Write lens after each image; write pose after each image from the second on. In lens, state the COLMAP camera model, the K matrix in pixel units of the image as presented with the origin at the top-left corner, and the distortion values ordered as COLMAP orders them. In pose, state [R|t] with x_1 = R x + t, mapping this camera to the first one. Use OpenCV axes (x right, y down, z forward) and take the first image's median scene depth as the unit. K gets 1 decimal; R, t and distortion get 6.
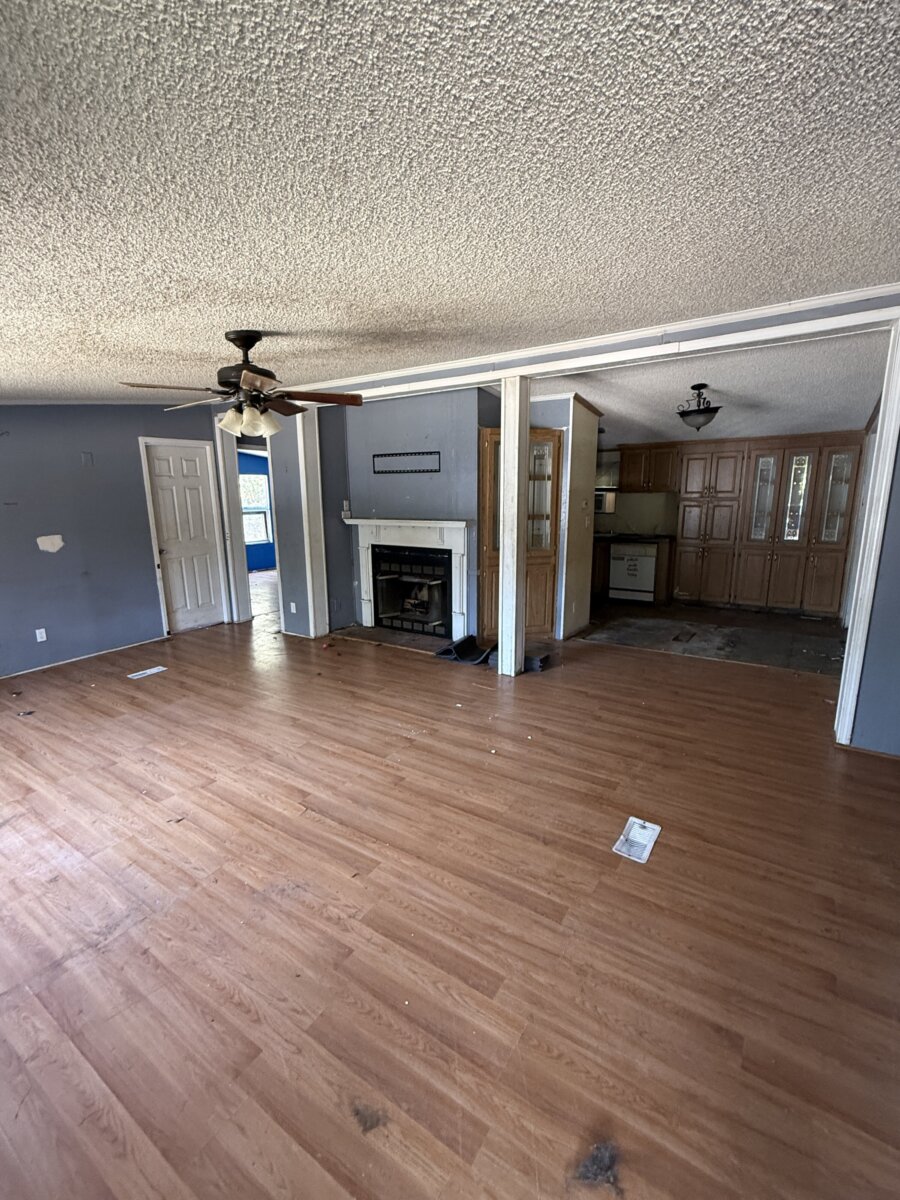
lens RADIAL K [[529.3, 0, 450.0], [0, 529.3, 600.0], [0, 0, 1]] dist [0.000771, 0.000296]
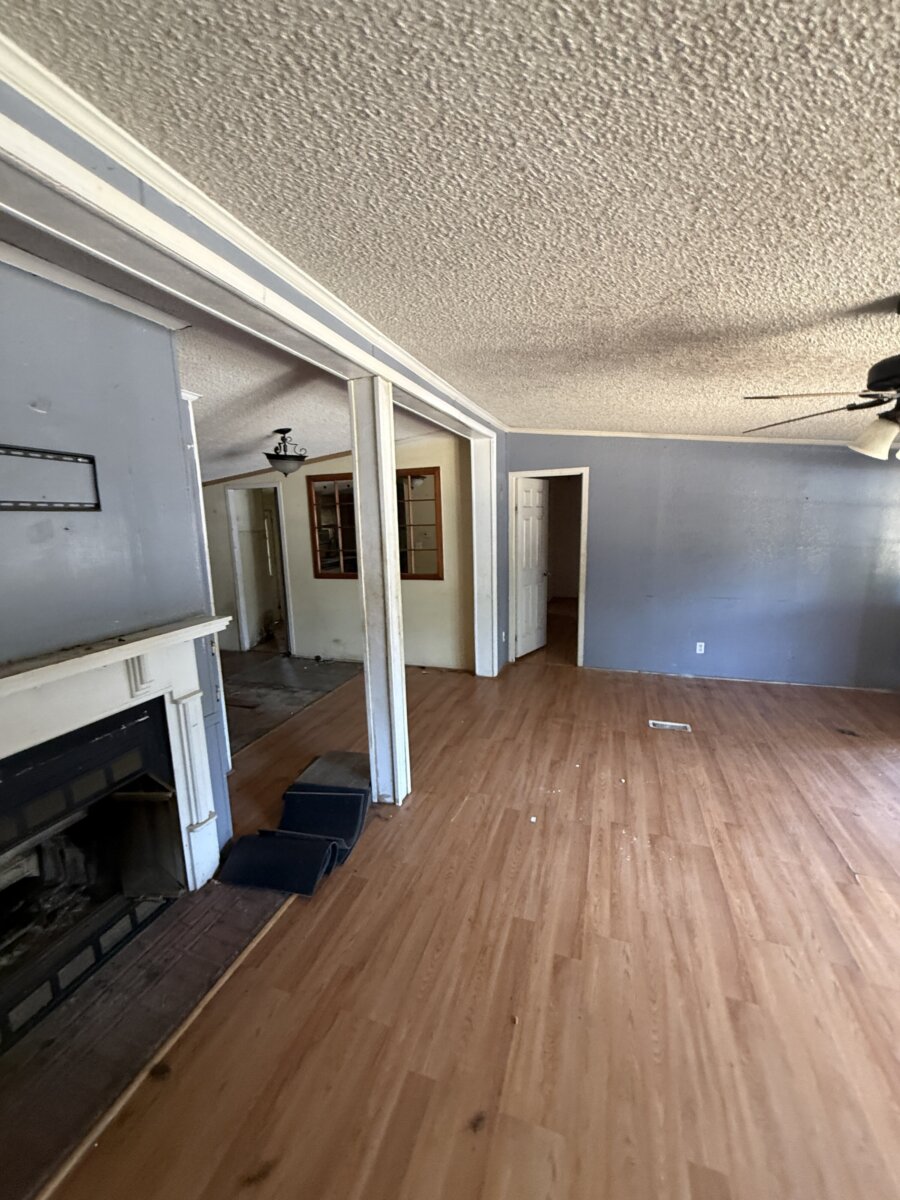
lens RADIAL K [[476.1, 0, 449.3], [0, 476.1, 598.2], [0, 0, 1]] dist [-0.001395, 0.000165]
pose [[-0.252319, -0.146912, 0.956427, -0.465042], [0.223793, 0.952750, 0.205387, -0.224975], [-0.941410, 0.265864, -0.207519, 0.974287]]
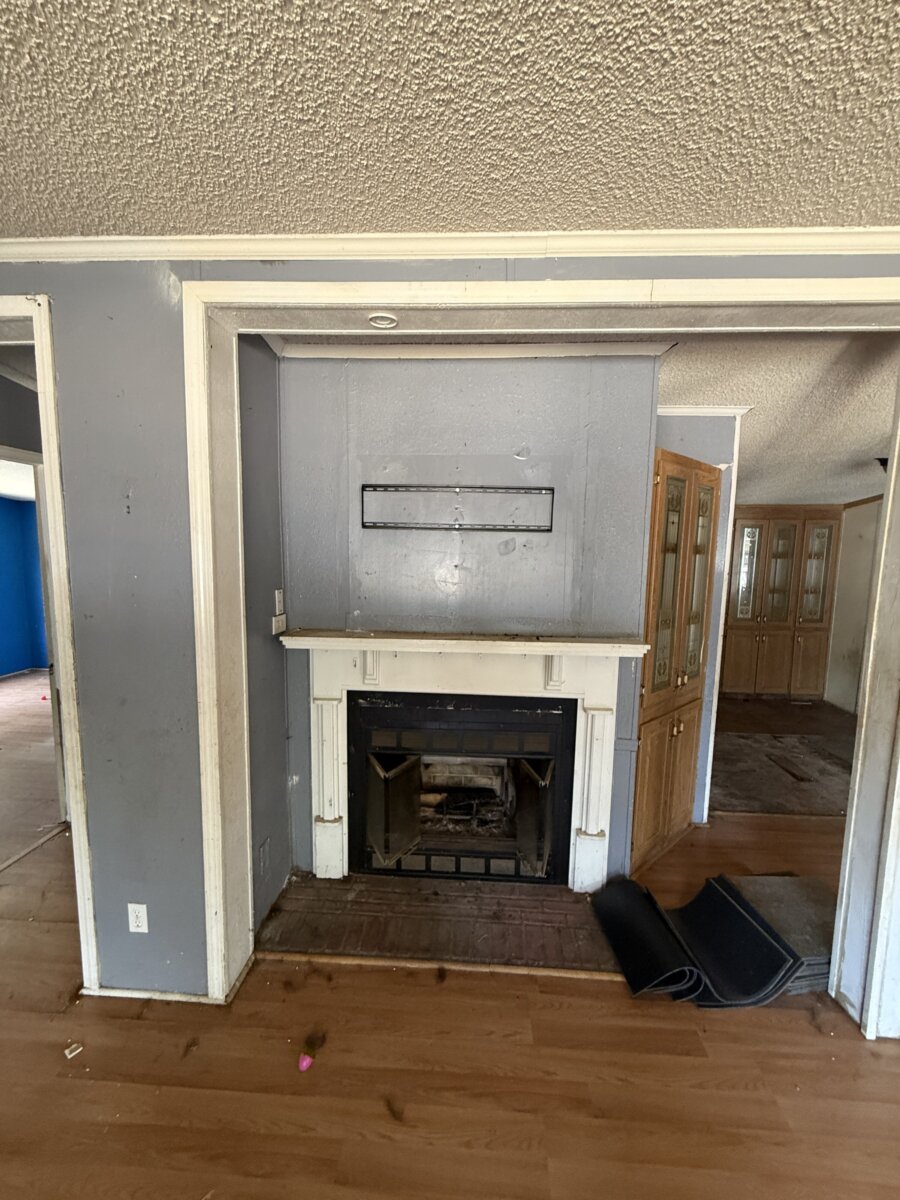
lens RADIAL K [[476.1, 0, 449.3], [0, 476.1, 598.2], [0, 0, 1]] dist [-0.001395, 0.000165]
pose [[0.864821, -0.032126, 0.501051, -0.342547], [0.077756, 0.994481, -0.070445, -0.186771], [-0.496022, 0.099882, 0.862546, 0.795476]]
